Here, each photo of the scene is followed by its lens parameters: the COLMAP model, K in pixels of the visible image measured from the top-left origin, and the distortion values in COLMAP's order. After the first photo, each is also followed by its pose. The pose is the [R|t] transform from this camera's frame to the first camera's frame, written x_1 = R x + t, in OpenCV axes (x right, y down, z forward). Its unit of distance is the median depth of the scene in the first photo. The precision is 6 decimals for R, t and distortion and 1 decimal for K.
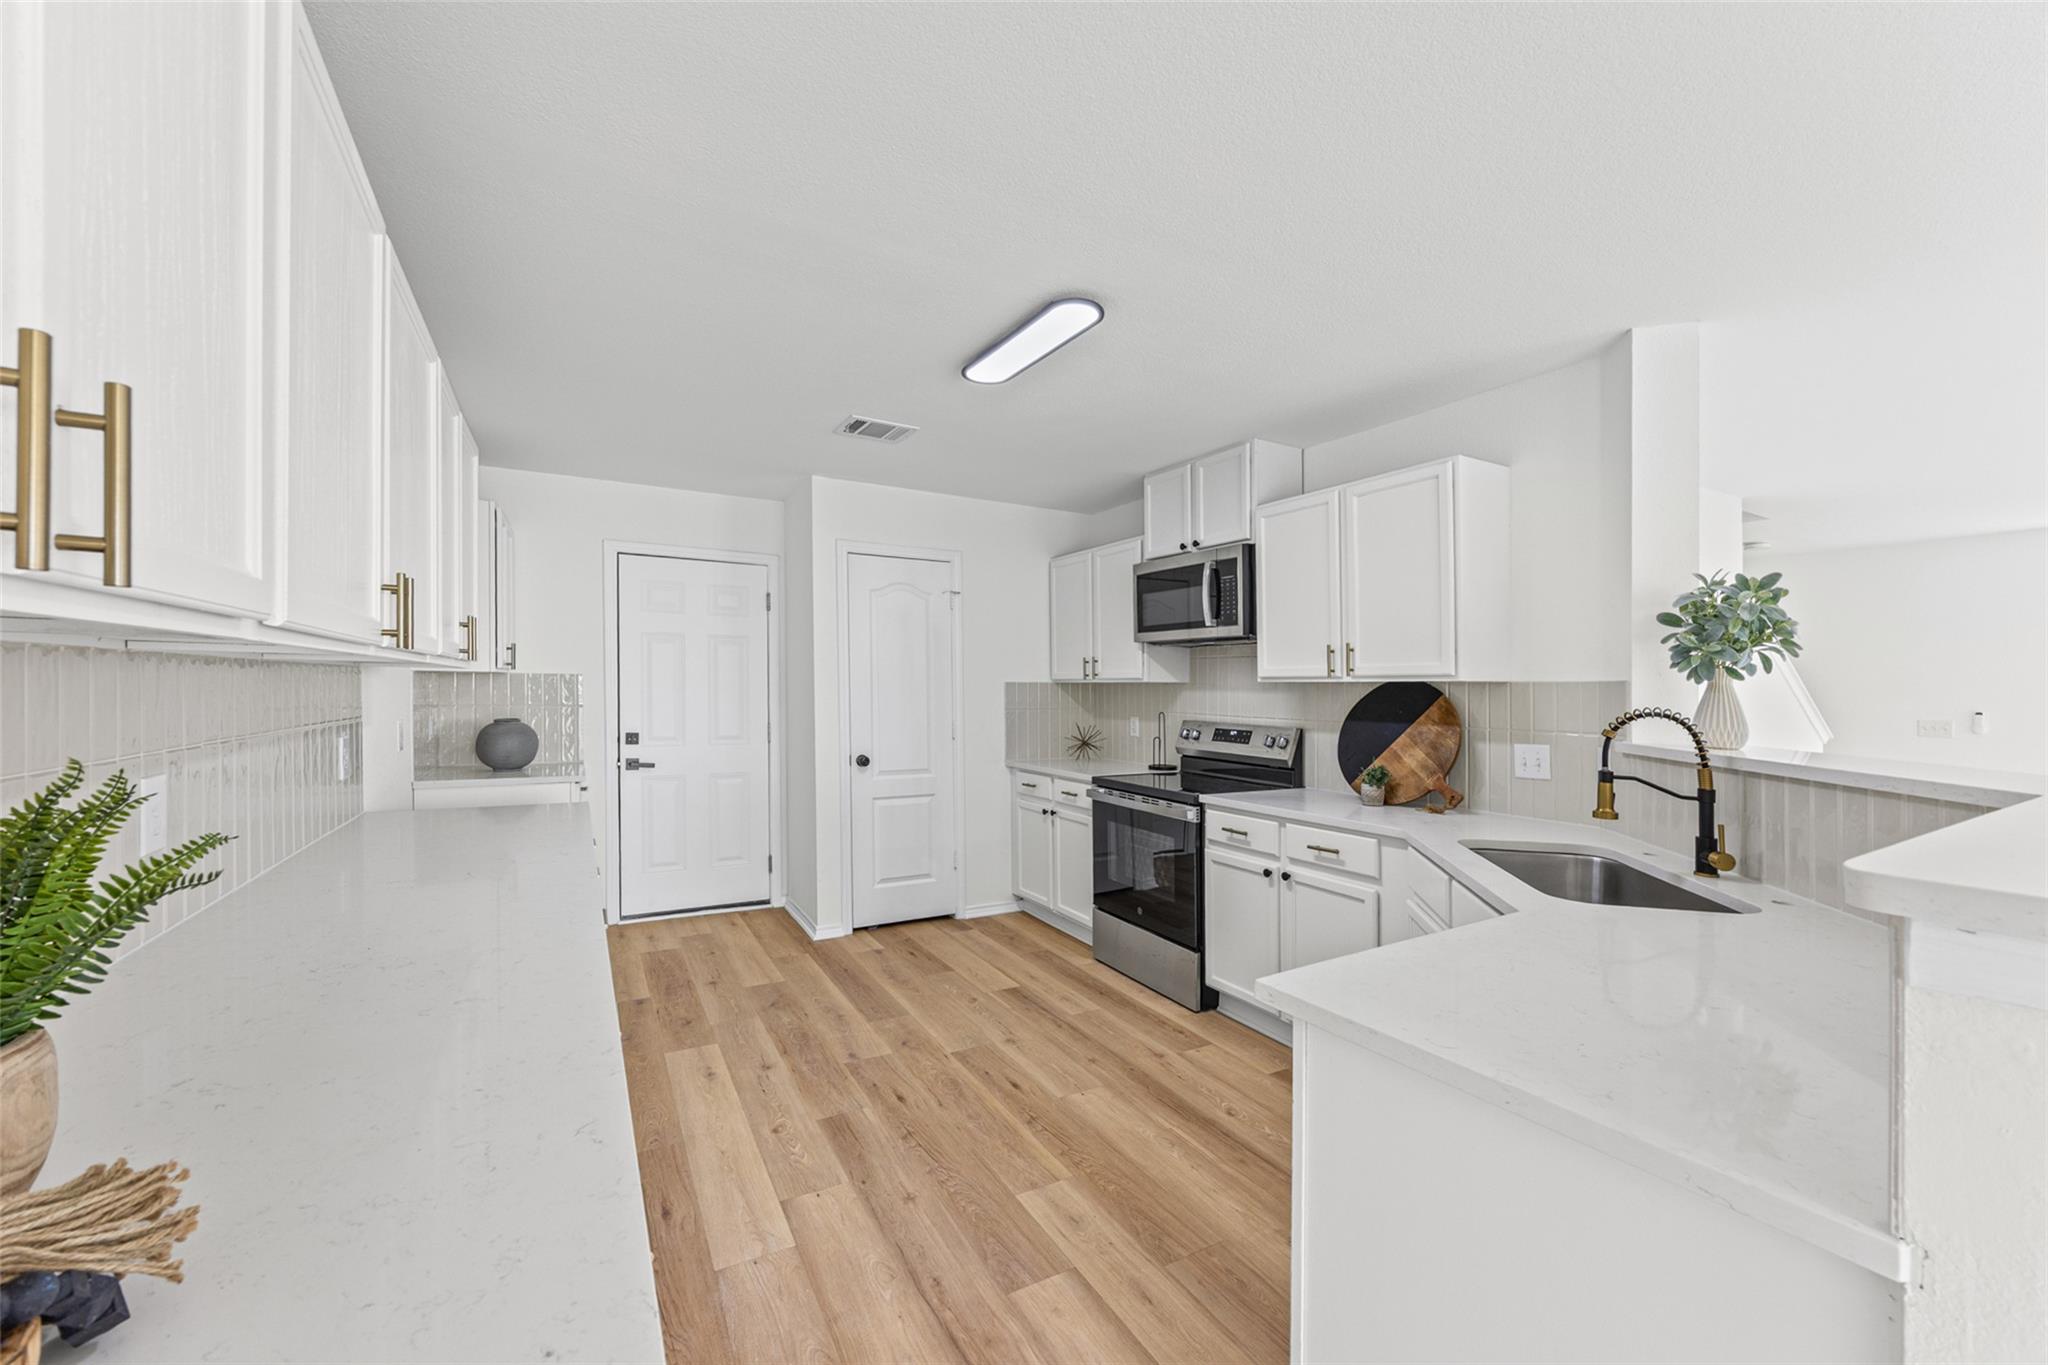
lens RADIAL K [[787.3, 0, 1018.8], [0, 787.3, 691.9], [0, 0, 1]] dist [-0.002216, 0.000105]
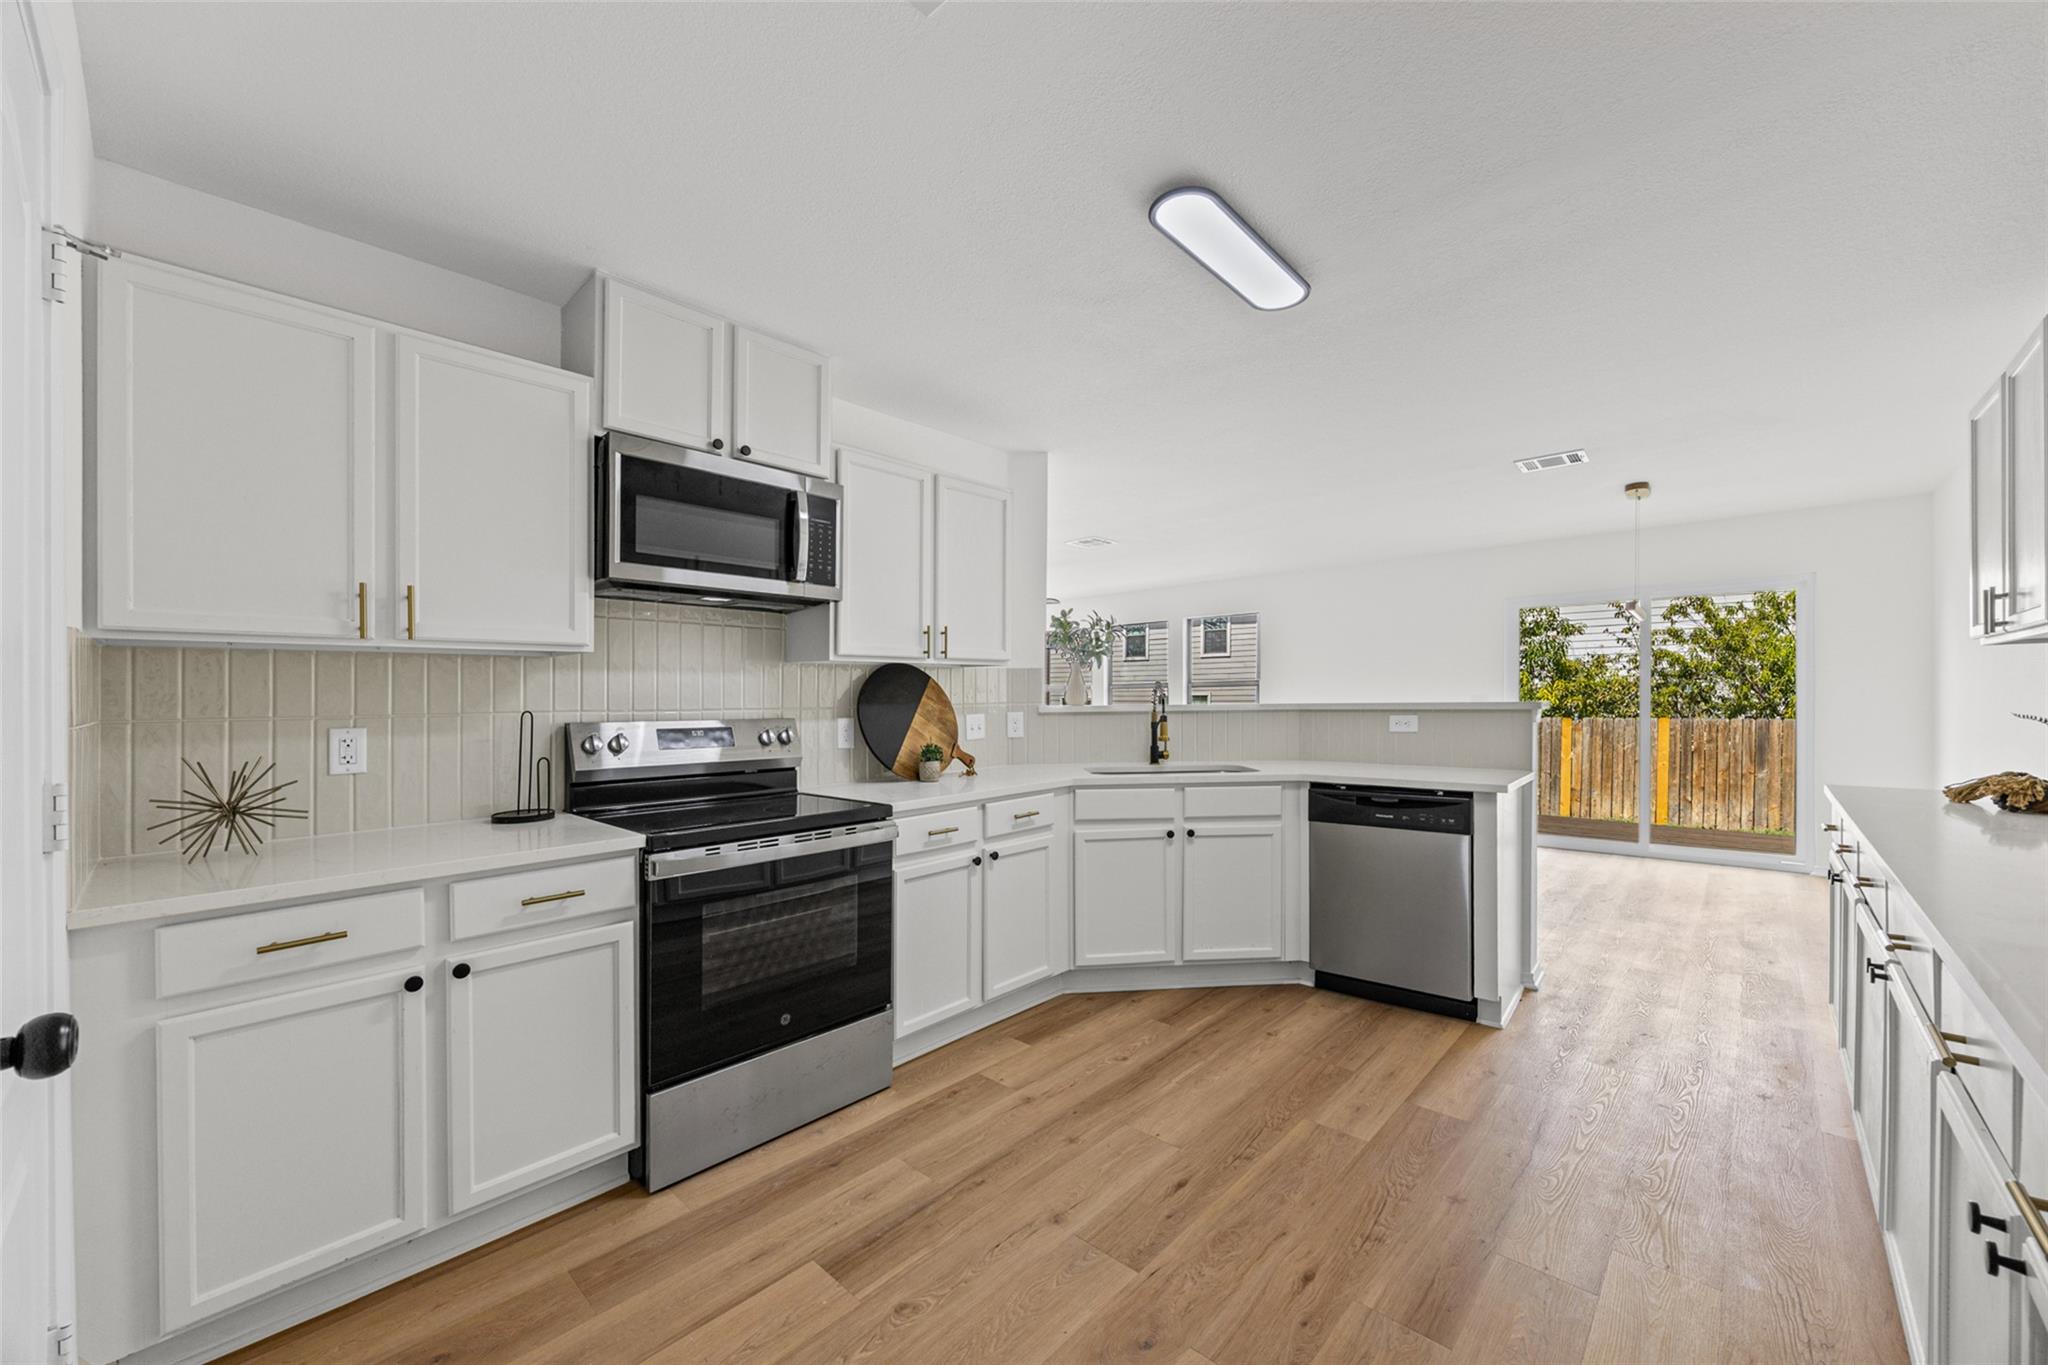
lens RADIAL K [[787.3, 0, 1018.8], [0, 787.3, 691.9], [0, 0, 1]] dist [-0.002216, 0.000105]
pose [[-0.300546, -0.002000, 0.953765, -0.588822], [0.008883, 0.999949, 0.004896, 0.020044], [-0.953726, 0.009944, -0.300513, 1.194019]]
